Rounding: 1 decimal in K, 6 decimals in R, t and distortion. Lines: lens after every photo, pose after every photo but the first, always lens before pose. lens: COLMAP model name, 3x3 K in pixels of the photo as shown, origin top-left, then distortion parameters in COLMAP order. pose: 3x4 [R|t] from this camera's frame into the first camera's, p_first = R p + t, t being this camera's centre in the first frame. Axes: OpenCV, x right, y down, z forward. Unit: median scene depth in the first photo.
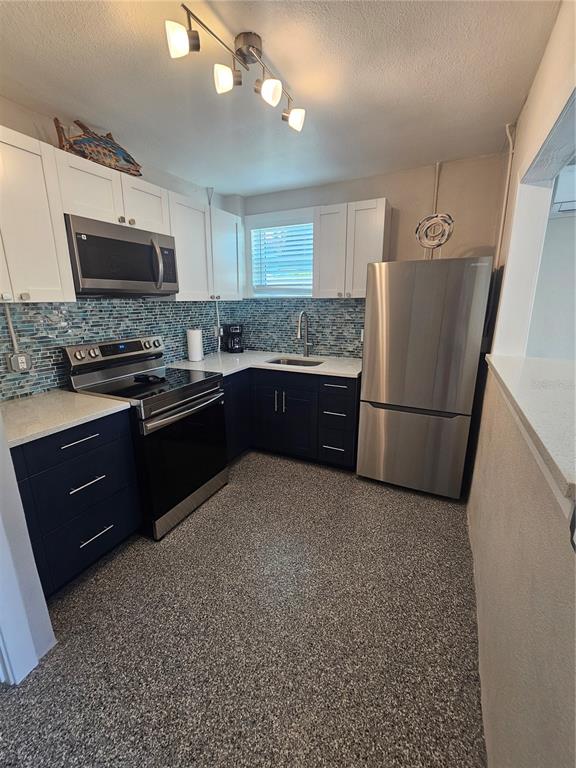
lens RADIAL K [[330.4, 0, 288.0], [0, 330.4, 384.0], [0, 0, 1]] dist [0.010000, -0.000236]
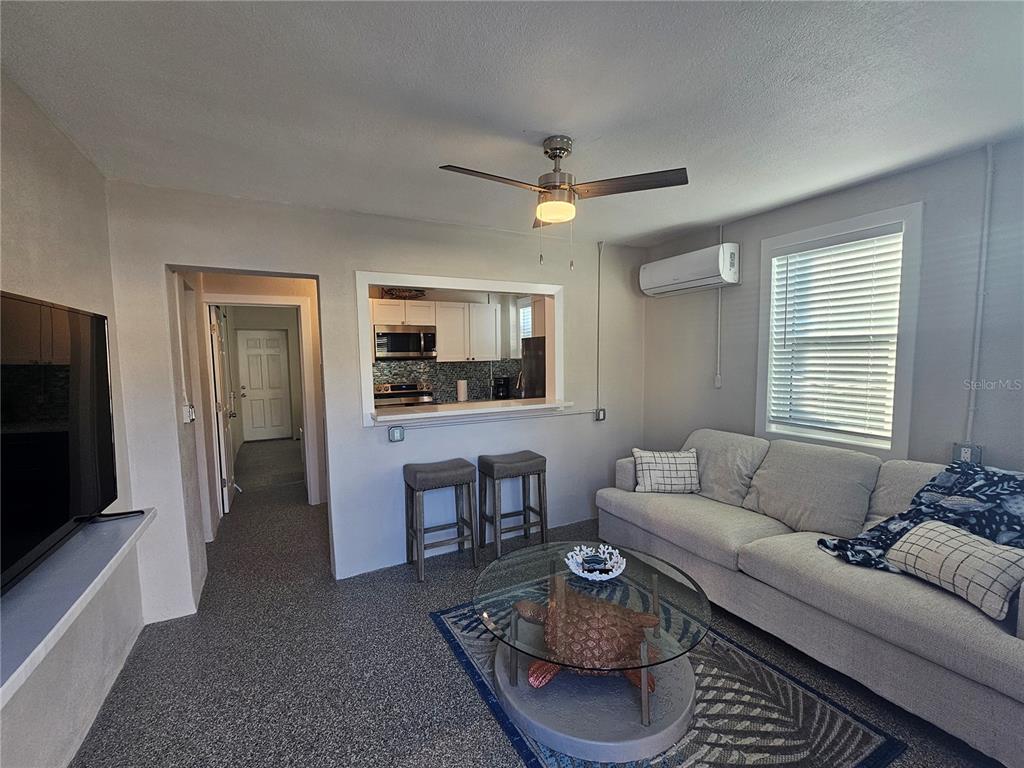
lens RADIAL K [[440.6, 0, 512.0], [0, 440.6, 384.0], [0, 0, 1]] dist [0.010000, -0.000236]
pose [[0.809335, 0.029668, -0.586597, 1.354446], [-0.138585, 0.980170, -0.141634, 0.129968], [0.570763, 0.195923, 0.797398, -0.570562]]
